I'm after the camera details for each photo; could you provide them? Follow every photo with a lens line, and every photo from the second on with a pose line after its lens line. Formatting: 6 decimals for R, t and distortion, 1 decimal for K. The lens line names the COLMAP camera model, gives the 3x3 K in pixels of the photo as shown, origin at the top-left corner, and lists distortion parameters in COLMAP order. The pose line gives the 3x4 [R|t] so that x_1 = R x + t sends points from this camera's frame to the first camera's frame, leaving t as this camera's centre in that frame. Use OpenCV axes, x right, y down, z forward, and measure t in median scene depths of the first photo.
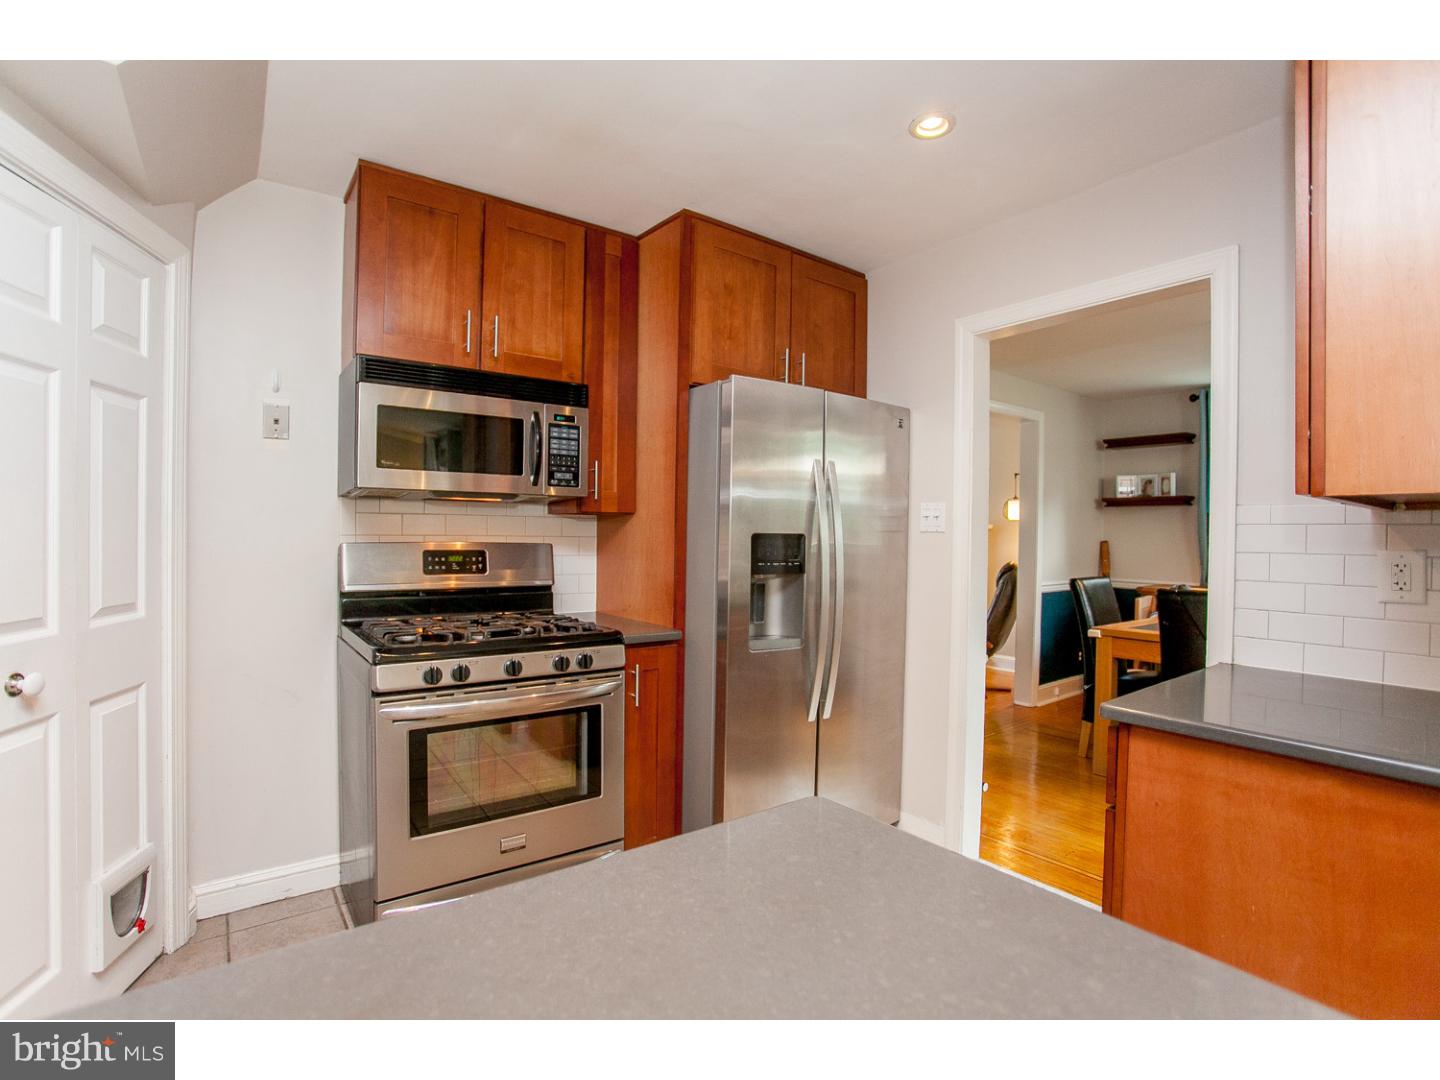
lens RADIAL K [[698.4, 0, 705.4], [0, 698.4, 542.6], [0, 0, 1]] dist [-0.079993, 0.035584]
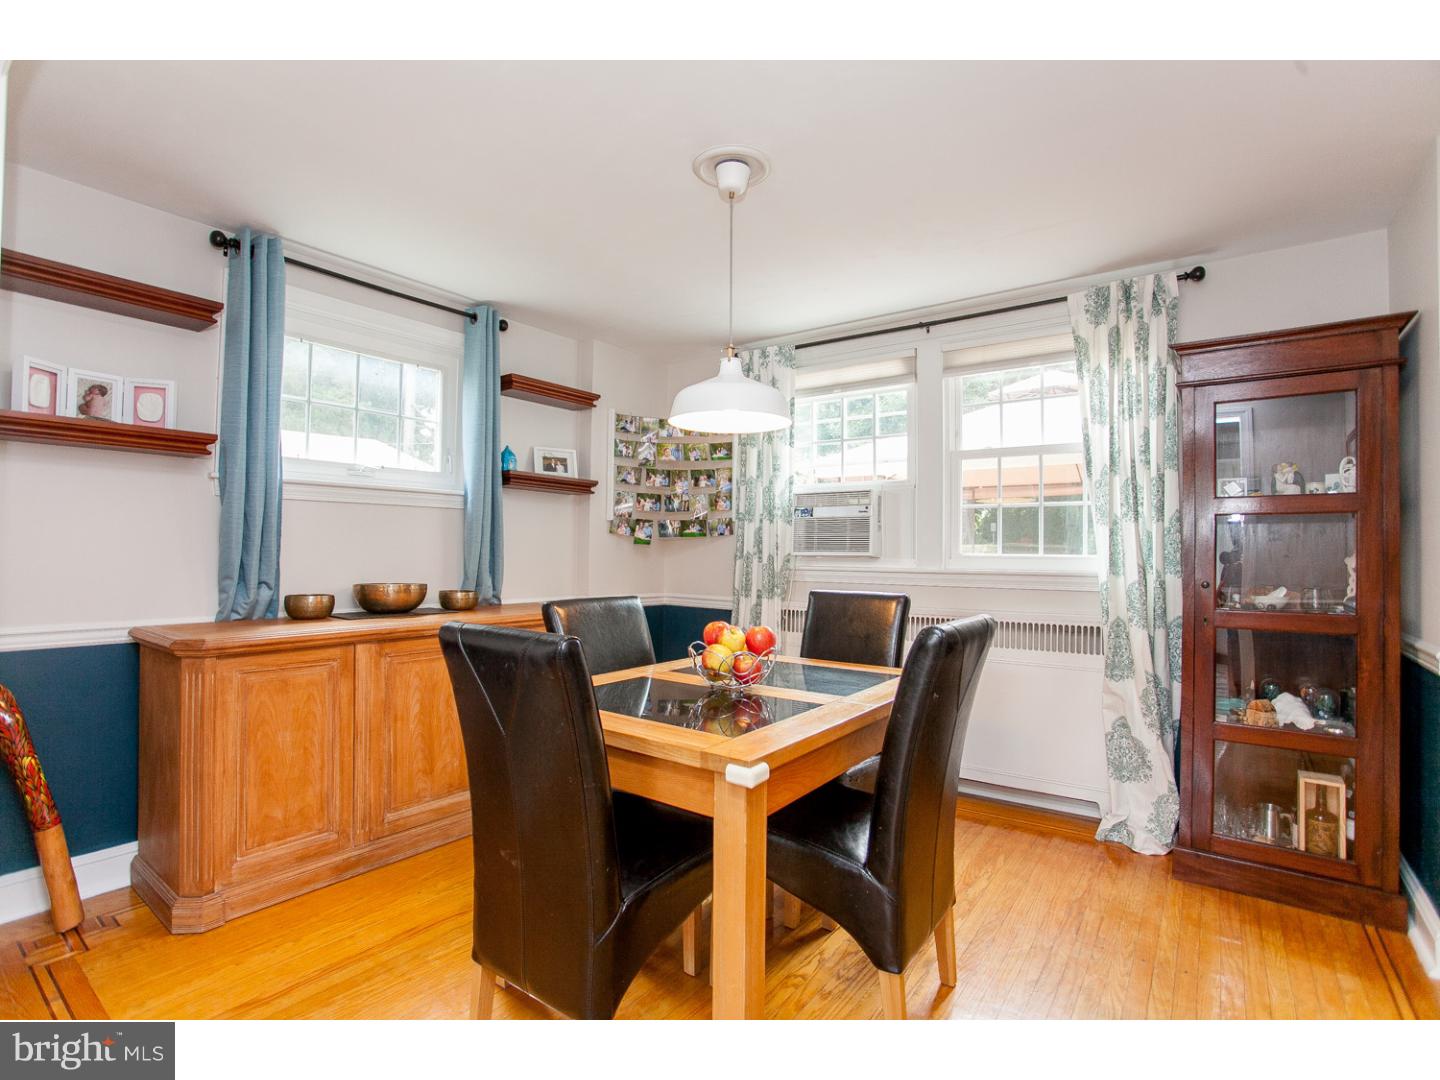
lens RADIAL K [[698.4, 0, 705.4], [0, 698.4, 542.6], [0, 0, 1]] dist [-0.079993, 0.035584]
pose [[-0.290171, -0.004896, 0.956962, 0.145743], [-0.002727, 0.999987, 0.004290, 0.002881], [-0.956971, -0.001365, -0.290181, 0.759751]]
